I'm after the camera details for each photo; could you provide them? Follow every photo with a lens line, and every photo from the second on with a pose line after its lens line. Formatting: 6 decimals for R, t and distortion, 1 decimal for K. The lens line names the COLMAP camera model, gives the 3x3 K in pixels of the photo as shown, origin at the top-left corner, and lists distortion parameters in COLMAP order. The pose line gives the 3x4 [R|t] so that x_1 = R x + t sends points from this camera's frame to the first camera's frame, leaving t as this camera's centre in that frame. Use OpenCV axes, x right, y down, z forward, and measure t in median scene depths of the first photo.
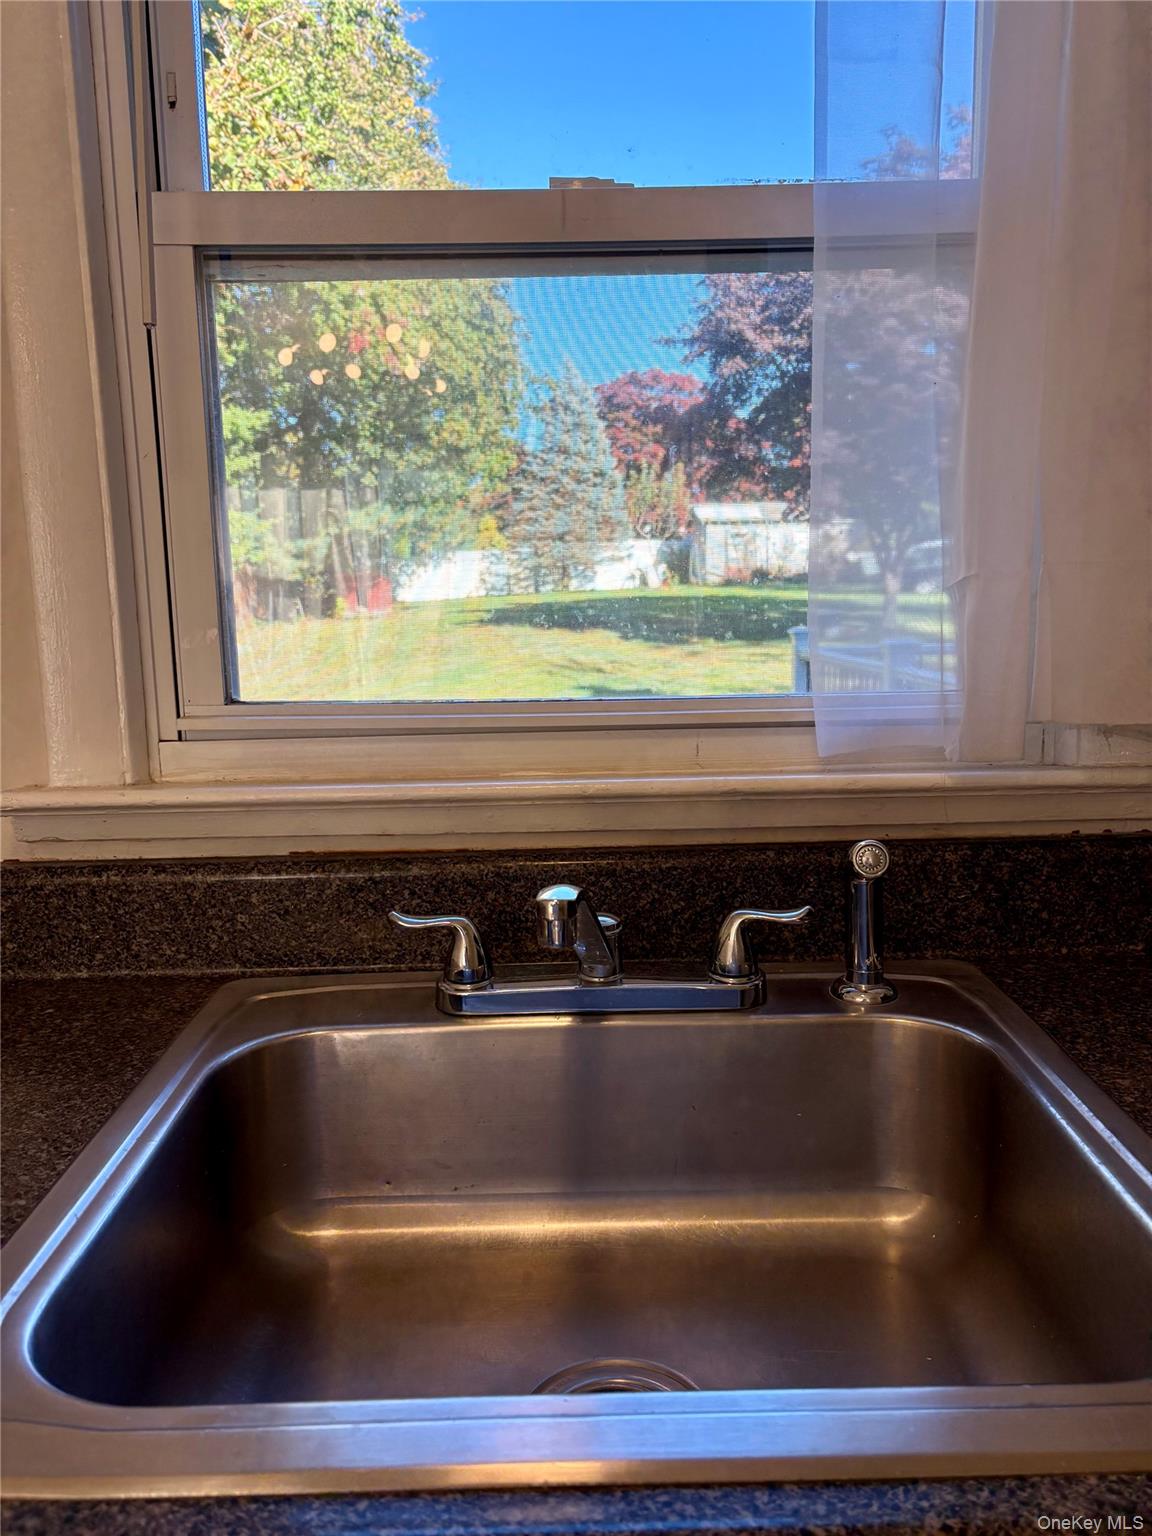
lens RADIAL K [[1156.4, 0, 576.0], [0, 1156.4, 768.0], [0, 0, 1]] dist [-0.011721, -0.002107]
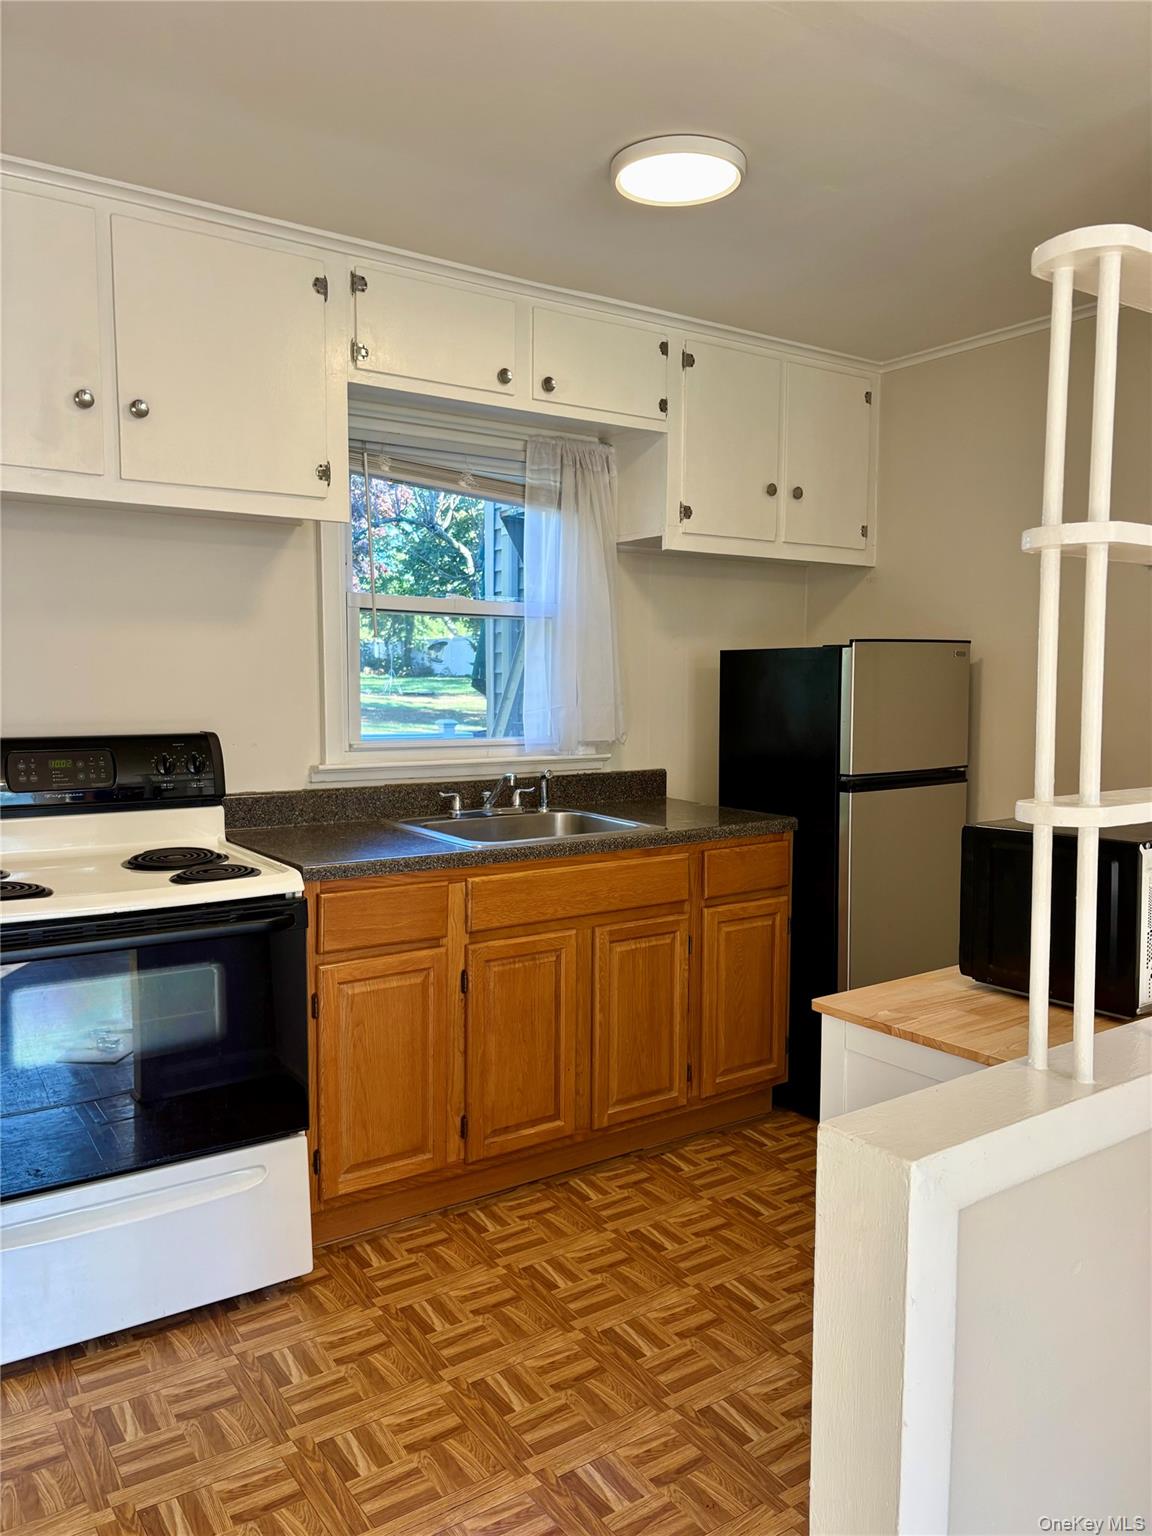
lens RADIAL K [[1156.4, 0, 576.0], [0, 1156.4, 768.0], [0, 0, 1]] dist [-0.011721, -0.002107]
pose [[0.822010, -0.035002, 0.568396, -1.667074], [0.080886, 0.995166, -0.055695, 0.259007], [-0.563699, 0.091758, 0.820868, -1.966810]]
